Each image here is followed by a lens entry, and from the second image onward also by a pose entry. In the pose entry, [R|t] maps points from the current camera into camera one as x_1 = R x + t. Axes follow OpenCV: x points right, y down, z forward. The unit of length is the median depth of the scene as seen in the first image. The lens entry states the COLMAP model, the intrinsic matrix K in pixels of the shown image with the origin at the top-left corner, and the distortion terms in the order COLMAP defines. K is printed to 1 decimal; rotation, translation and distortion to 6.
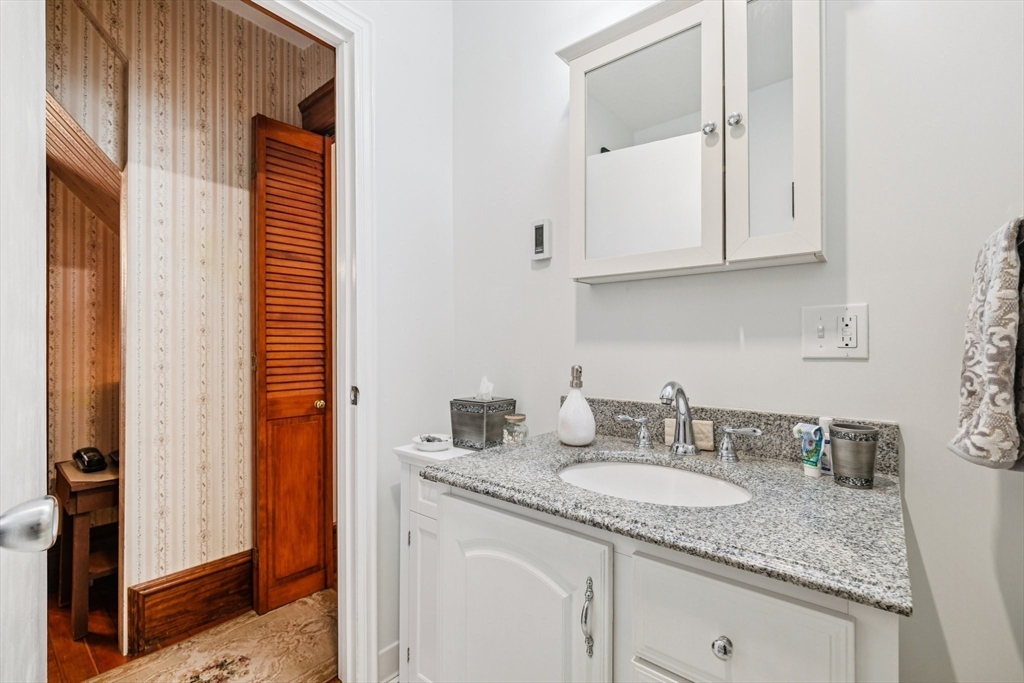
lens RADIAL K [[454.6, 0, 515.1], [0, 454.6, 340.7], [0, 0, 1]] dist [0.001343, -0.000274]
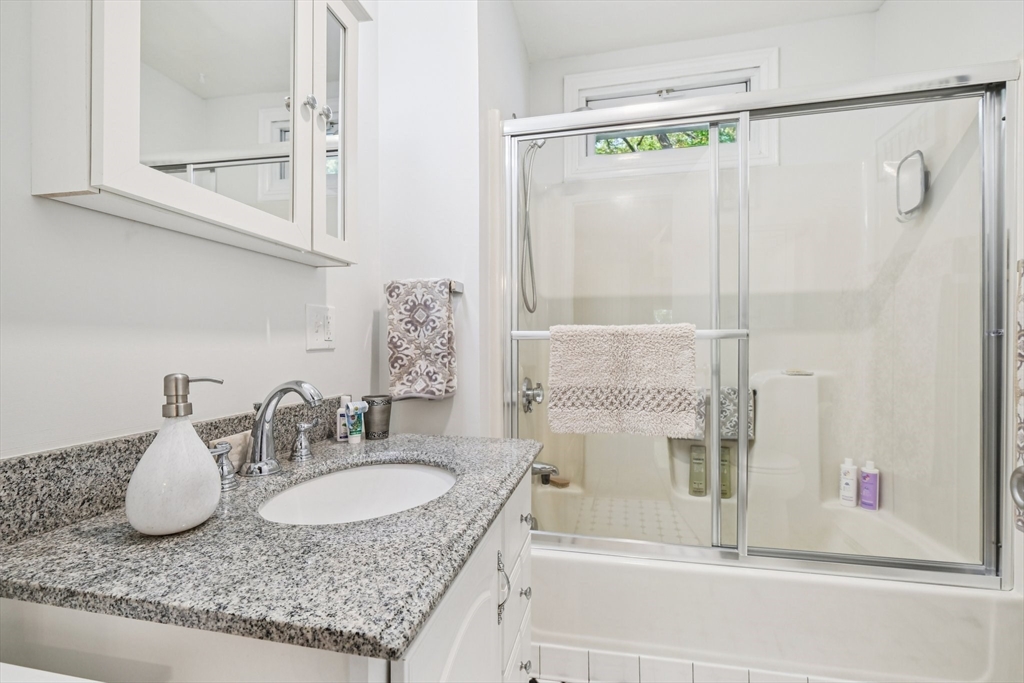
lens RADIAL K [[454.6, 0, 515.8], [0, 454.6, 343.4], [0, 0, 1]] dist [0.001343, -0.000274]
pose [[-0.458098, 0.001497, 0.888901, -0.607782], [-0.004705, 0.999980, -0.004109, 0.025000], [-0.888889, -0.006064, -0.458082, 1.092785]]
